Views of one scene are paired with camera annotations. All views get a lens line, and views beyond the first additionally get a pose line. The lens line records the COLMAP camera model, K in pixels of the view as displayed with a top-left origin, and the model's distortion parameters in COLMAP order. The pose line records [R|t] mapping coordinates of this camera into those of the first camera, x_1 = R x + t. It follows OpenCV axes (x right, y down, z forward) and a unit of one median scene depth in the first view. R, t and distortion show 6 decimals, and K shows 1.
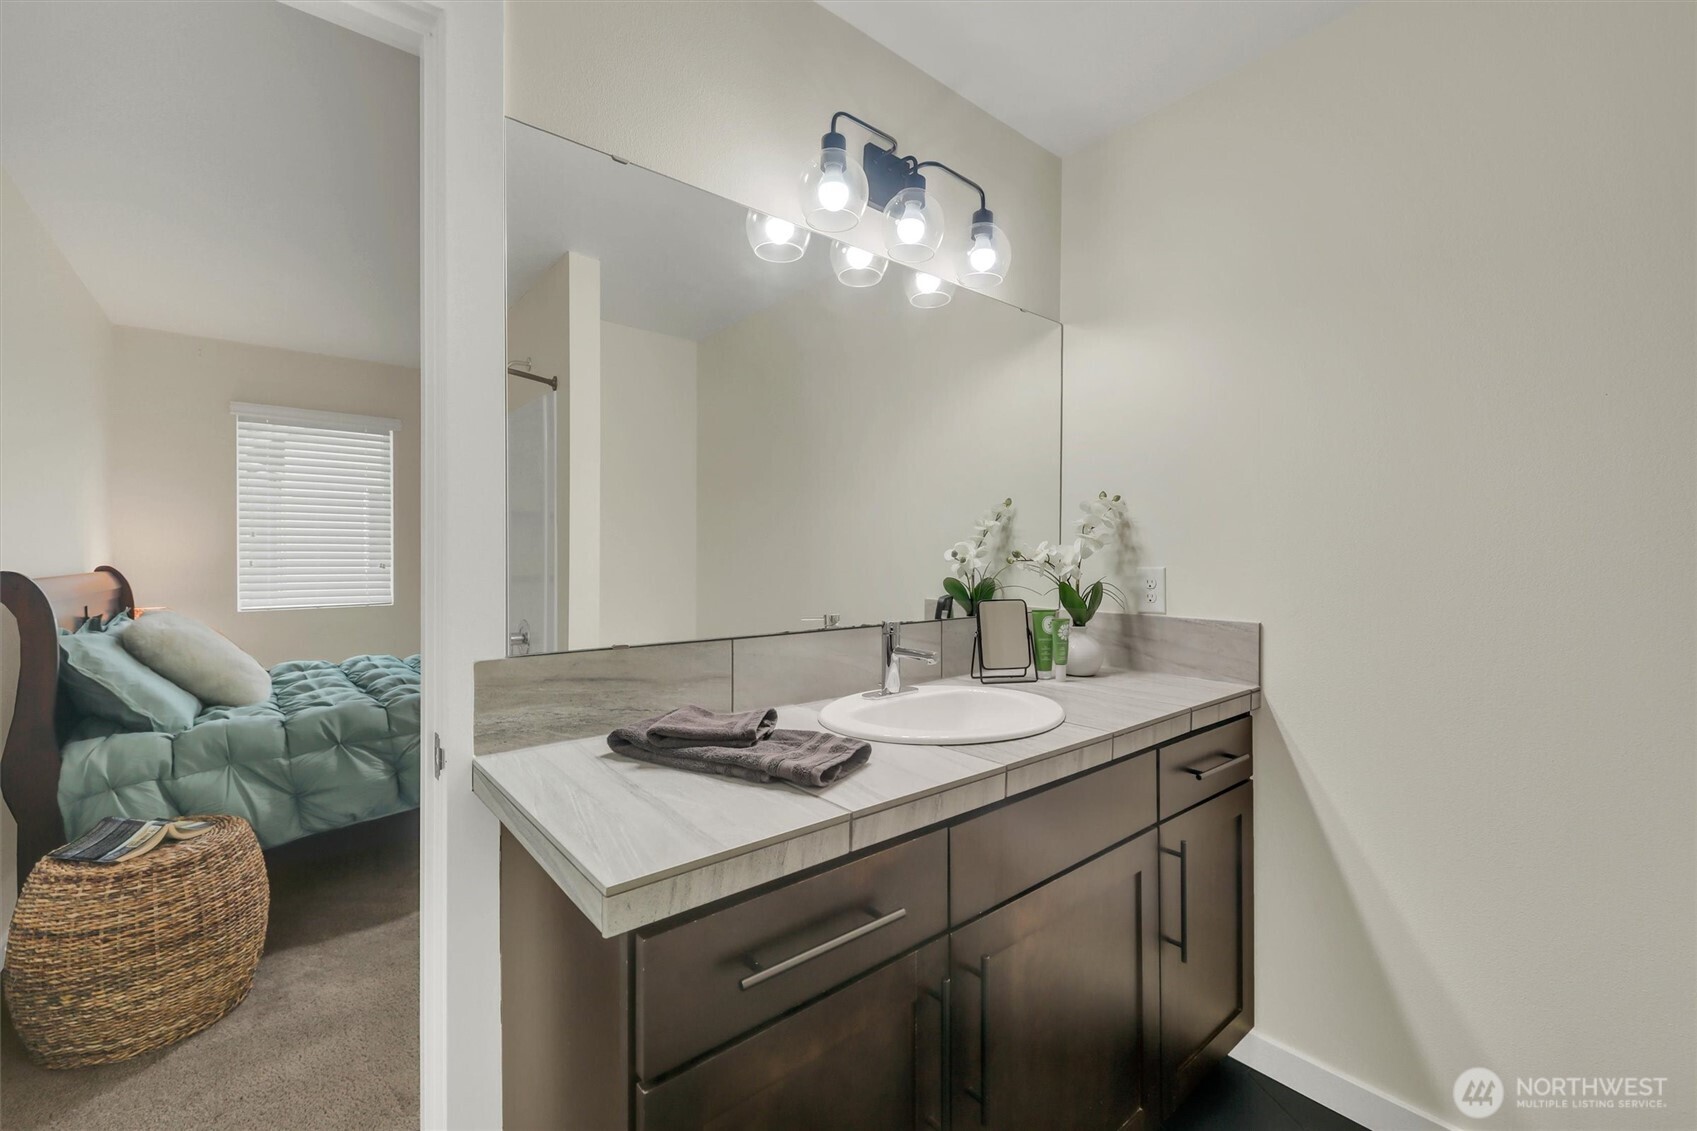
lens RADIAL K [[700.5, 0, 851.9], [0, 700.5, 564.0], [0, 0, 1]] dist [-0.003745, -0.000566]
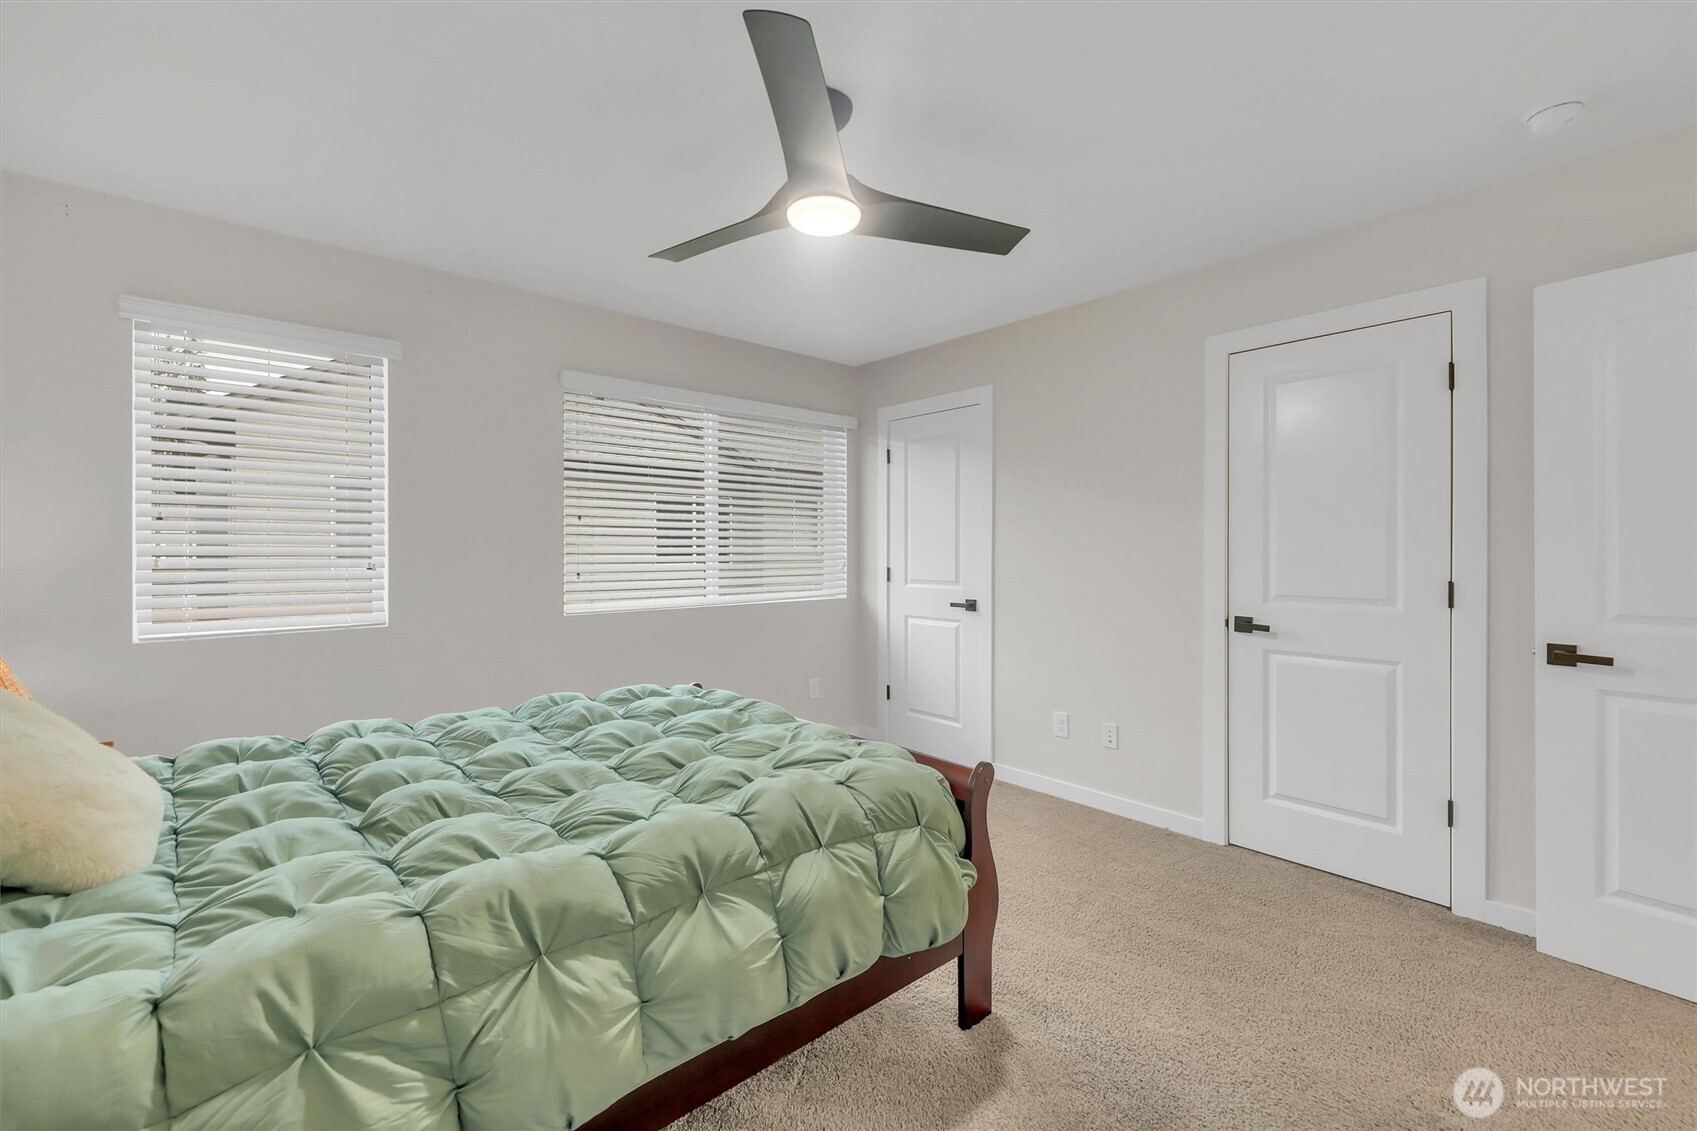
lens RADIAL K [[700.5, 0, 845.3], [0, 700.5, 558.1], [0, 0, 1]] dist [-0.003745, -0.000566]
pose [[0.999593, -0.000823, 0.028518, -0.348321], [0.000868, 0.999998, -0.001578, -0.004880], [-0.028517, 0.001602, 0.999592, 0.470298]]
